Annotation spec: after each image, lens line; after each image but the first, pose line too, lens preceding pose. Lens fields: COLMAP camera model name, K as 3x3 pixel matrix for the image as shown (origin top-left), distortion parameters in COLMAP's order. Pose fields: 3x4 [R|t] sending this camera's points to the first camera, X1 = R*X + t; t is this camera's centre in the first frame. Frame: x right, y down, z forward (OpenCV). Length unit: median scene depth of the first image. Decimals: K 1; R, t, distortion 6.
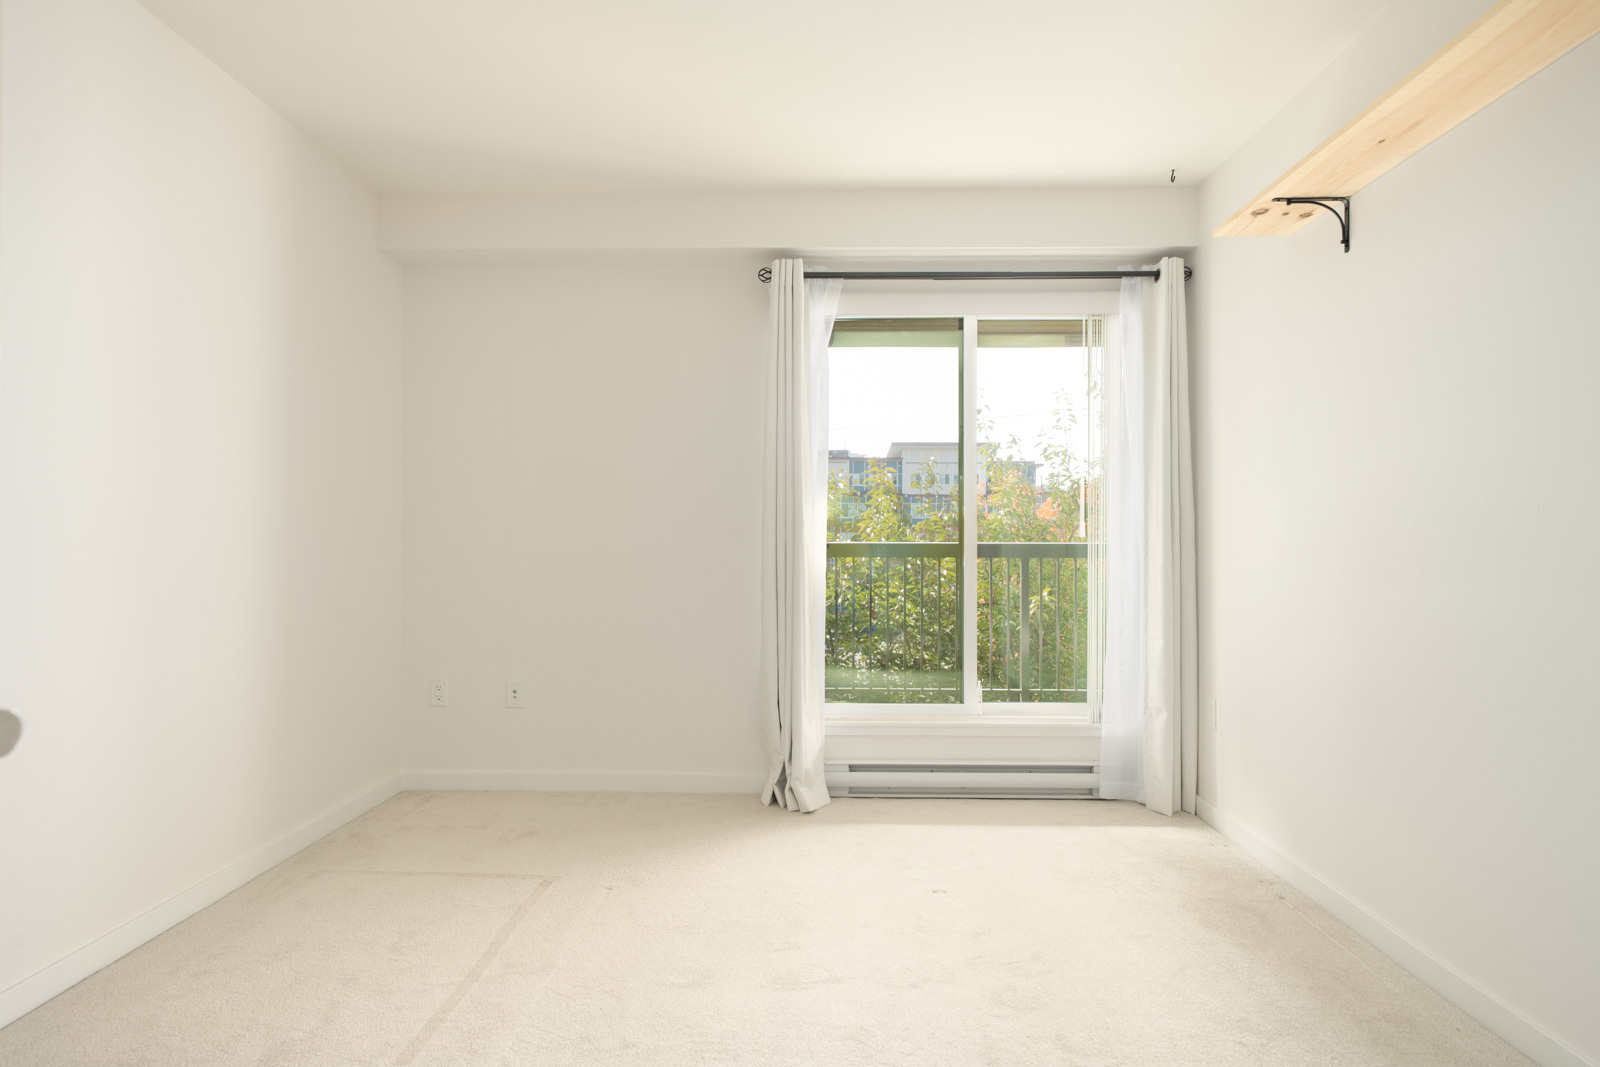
lens RADIAL K [[949.3, 0, 767.8], [0, 949.3, 515.9], [0, 0, 1]] dist [-0.000590, 0.002167]
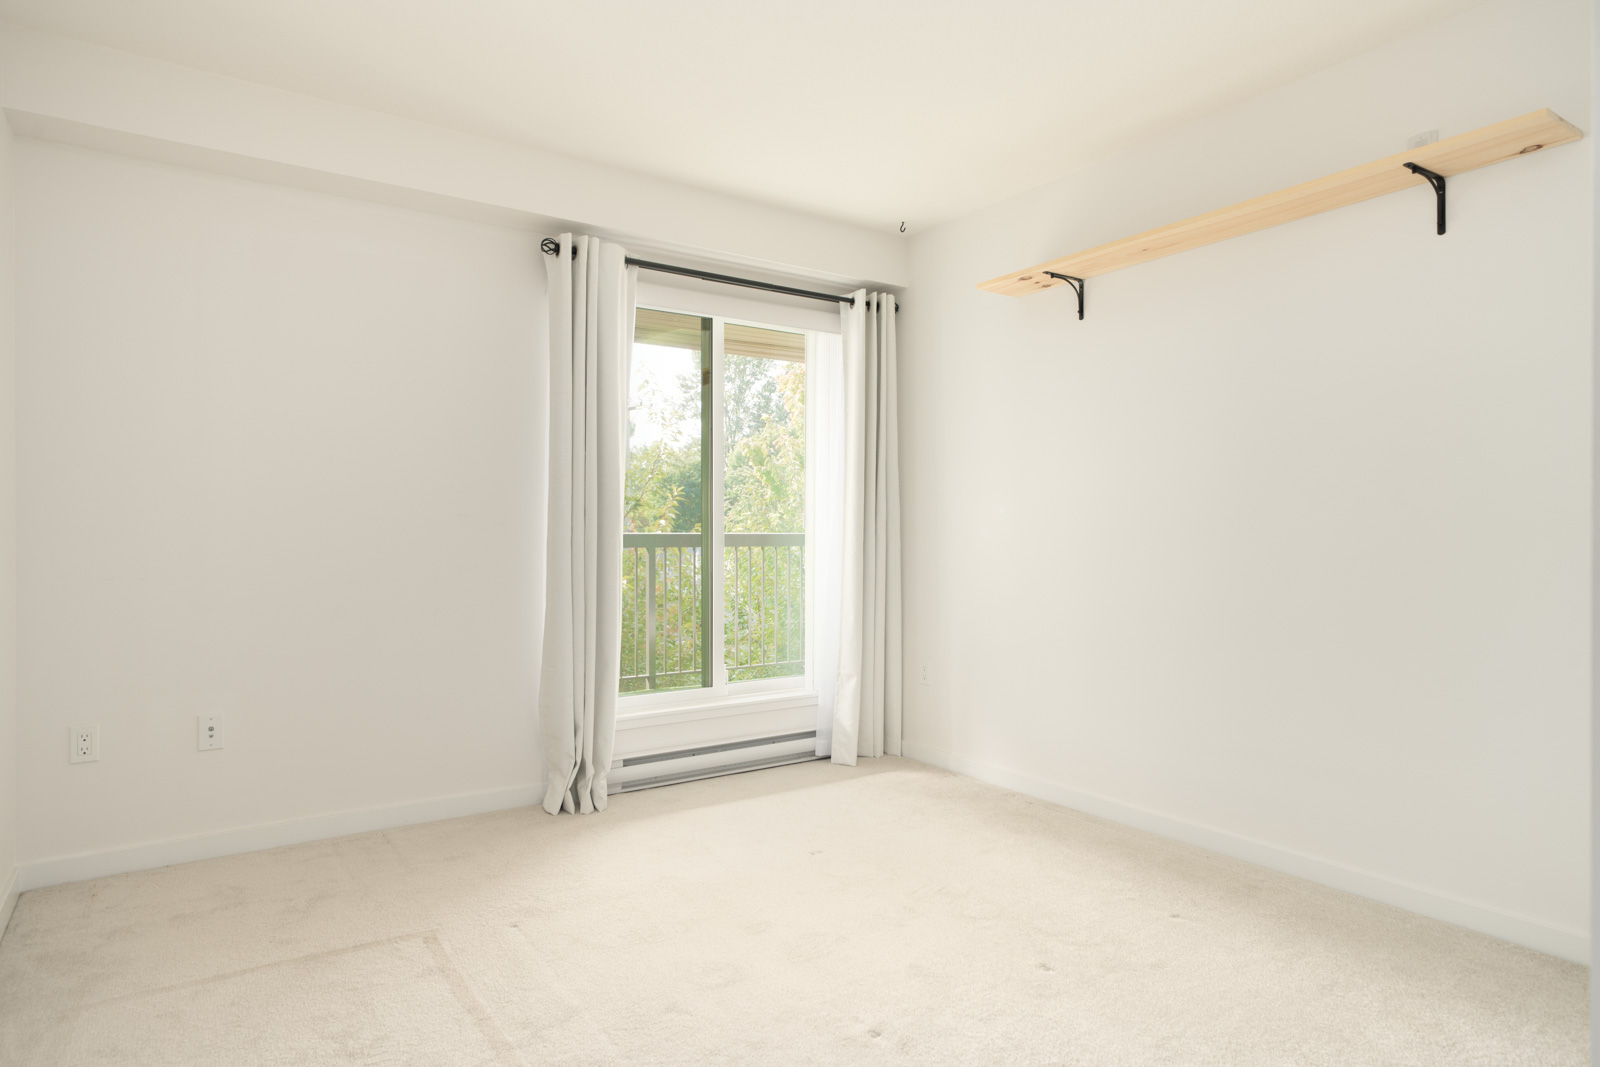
lens RADIAL K [[977.5, 0, 797.7], [0, 977.5, 501.2], [0, 0, 1]] dist [0.004852, -0.000523]
pose [[0.797885, 0.015947, 0.602599, -0.383402], [-0.014598, 0.999868, -0.007131, -0.000612], [-0.602633, -0.003107, 0.798012, 0.084813]]
